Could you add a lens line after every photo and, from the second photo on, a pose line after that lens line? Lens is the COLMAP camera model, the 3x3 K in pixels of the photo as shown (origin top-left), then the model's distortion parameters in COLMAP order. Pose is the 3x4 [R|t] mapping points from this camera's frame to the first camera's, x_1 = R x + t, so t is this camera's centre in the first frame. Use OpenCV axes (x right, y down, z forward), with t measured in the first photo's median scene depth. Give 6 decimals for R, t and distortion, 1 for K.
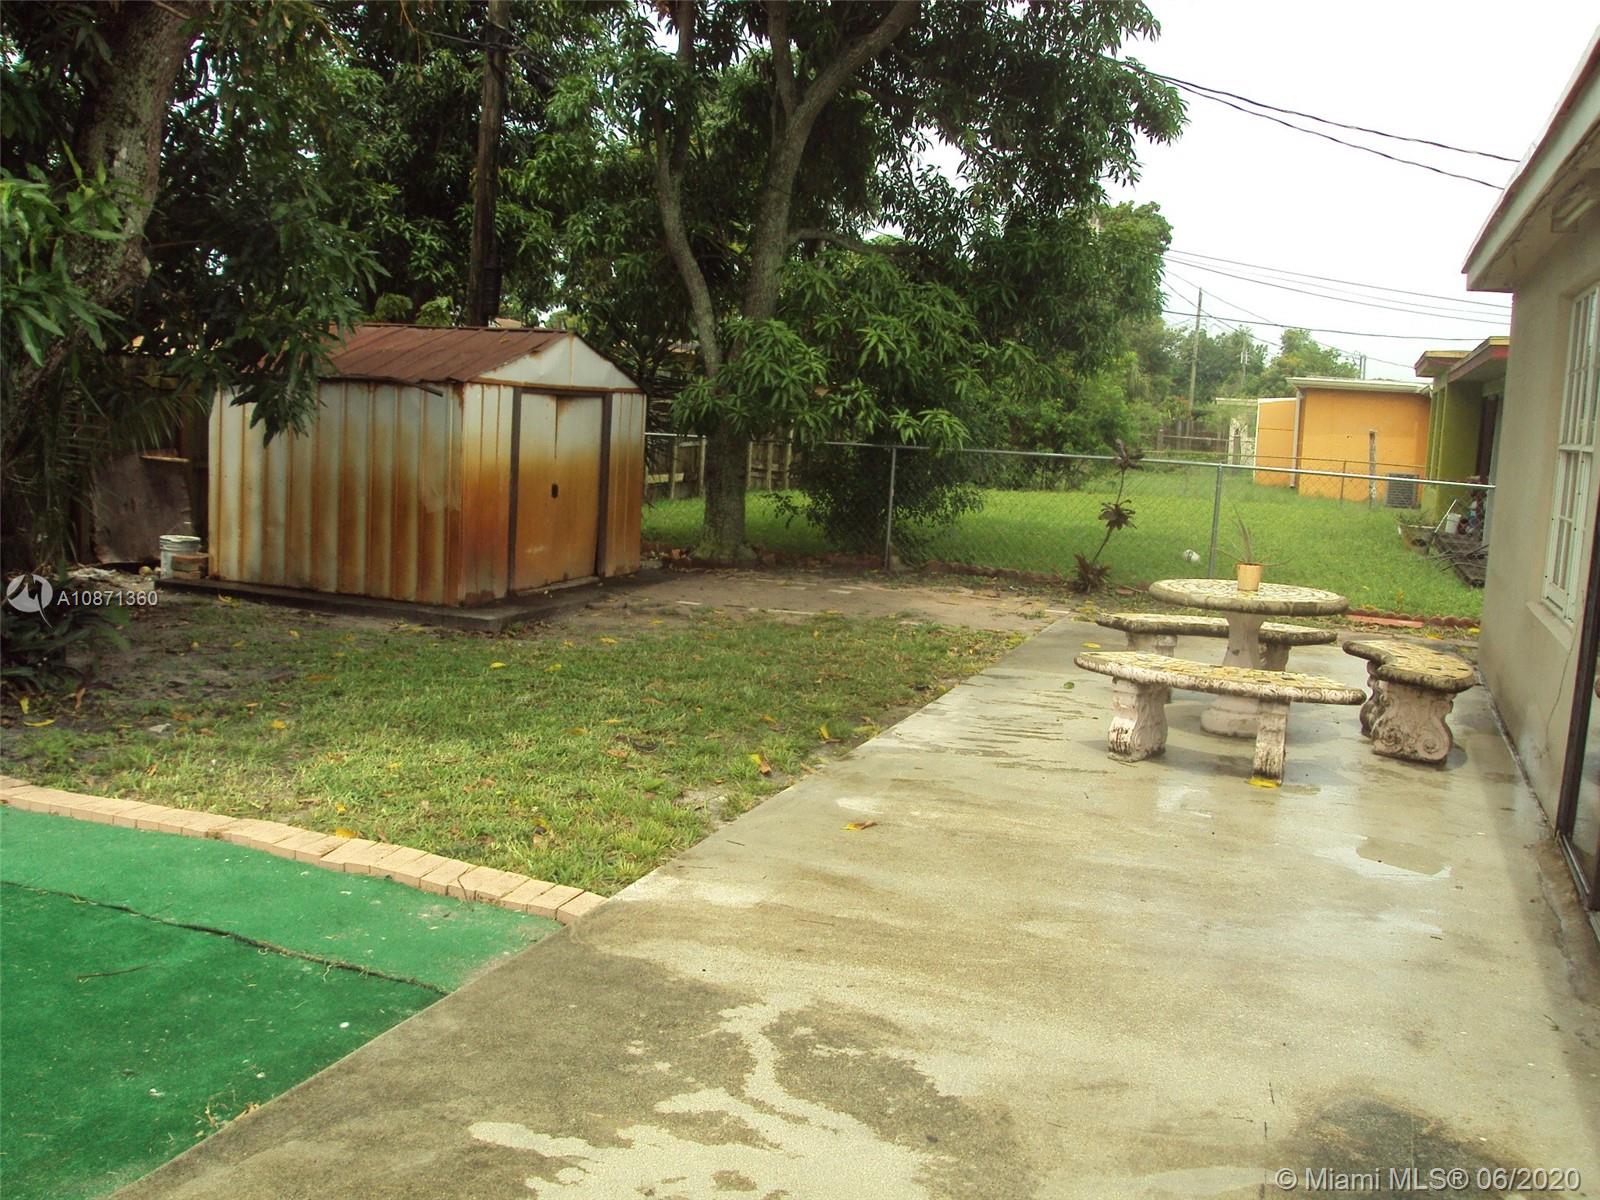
lens RADIAL K [[1563.6, 0, 800.5], [0, 1563.6, 598.4], [0, 0, 1]] dist [-0.015613, 0.000000]
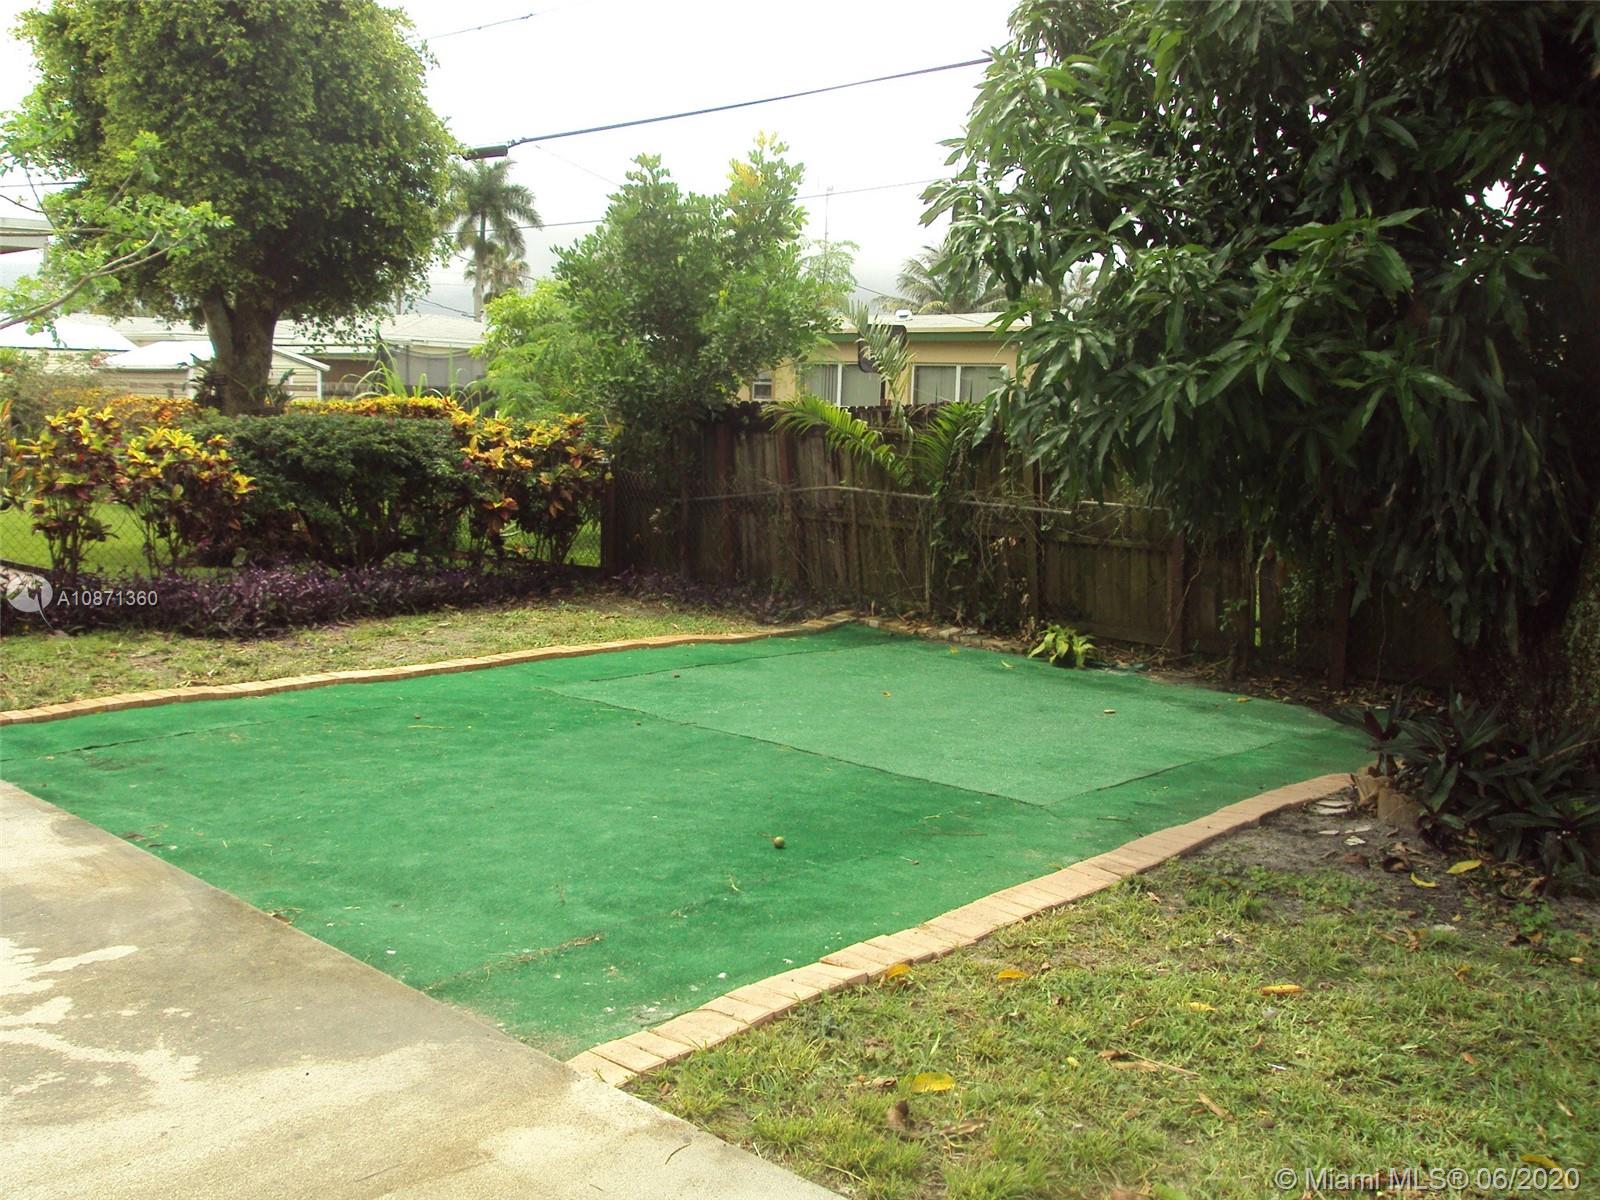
lens RADIAL K [[1563.6, 0, 799.9], [0, 1563.6, 599.8], [0, 0, 1]] dist [-0.015613, 0.000000]
pose [[-0.408389, 0.051990, -0.911326, 0.707206], [-0.151130, 0.980747, 0.123676, -0.210420], [0.900210, 0.188237, -0.392668, 1.741320]]
